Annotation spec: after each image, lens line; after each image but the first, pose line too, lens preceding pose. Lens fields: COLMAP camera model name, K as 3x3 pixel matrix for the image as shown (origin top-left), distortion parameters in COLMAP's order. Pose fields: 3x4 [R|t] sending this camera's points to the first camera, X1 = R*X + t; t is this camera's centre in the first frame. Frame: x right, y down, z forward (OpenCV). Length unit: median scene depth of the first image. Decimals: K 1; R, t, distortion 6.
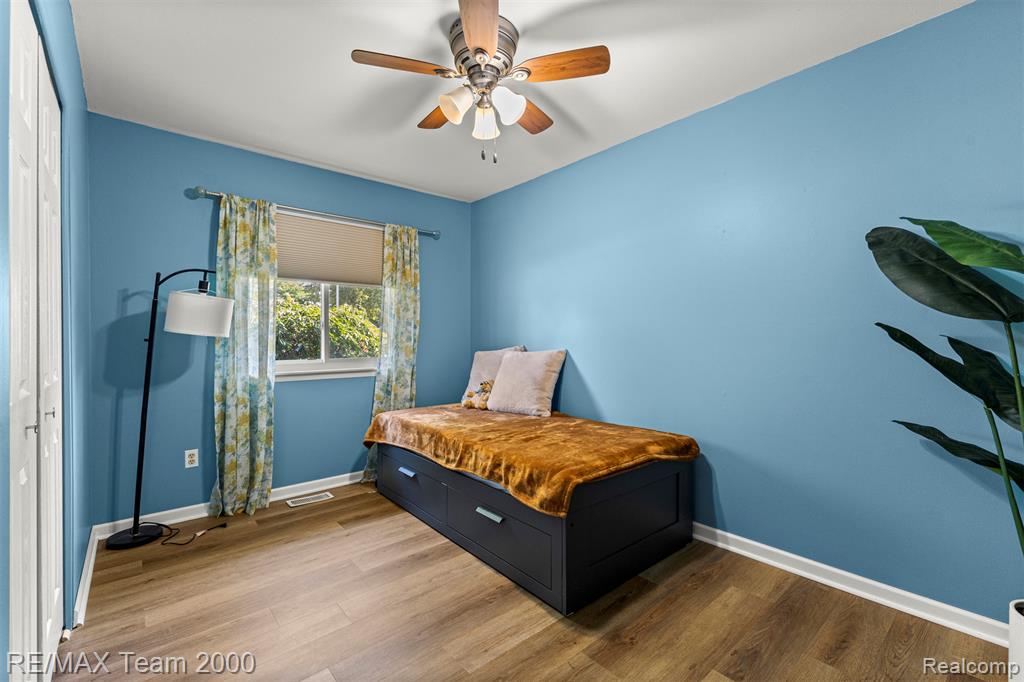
lens RADIAL K [[439.3, 0, 505.1], [0, 439.3, 342.0], [0, 0, 1]] dist [0.002781, 0.000370]
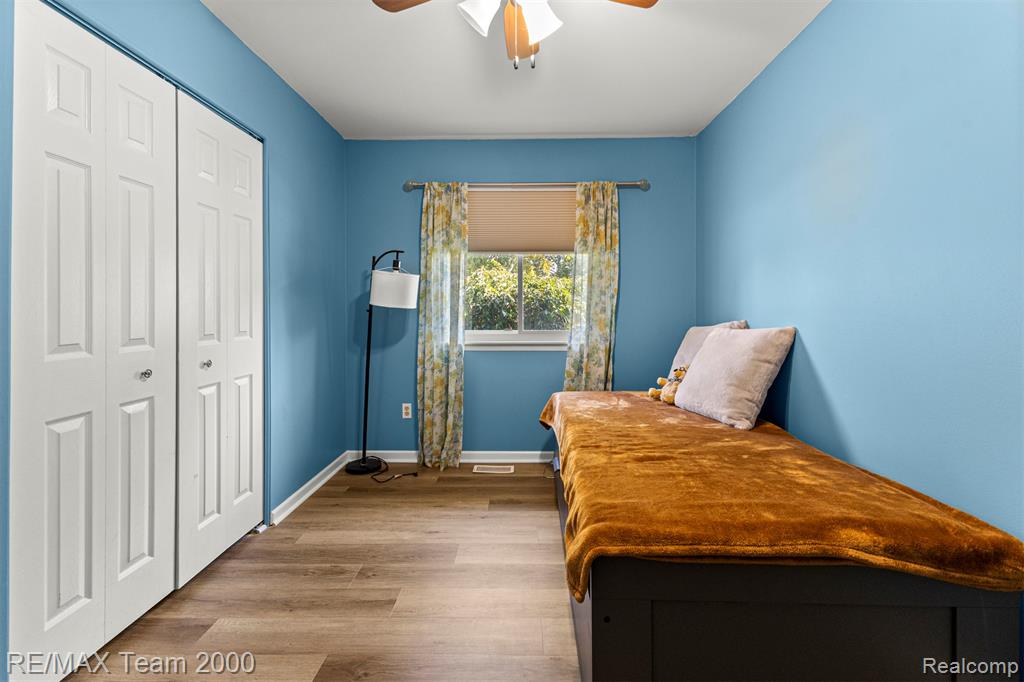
lens RADIAL K [[447.9, 0, 455.7], [0, 447.9, 309.1], [0, 0, 1]] dist [0.003409, 0.000221]
pose [[0.752461, 0.001126, -0.658636, 0.183592], [-0.007777, 0.999944, -0.007175, -0.001363], [0.658591, 0.010521, 0.752427, 0.181086]]
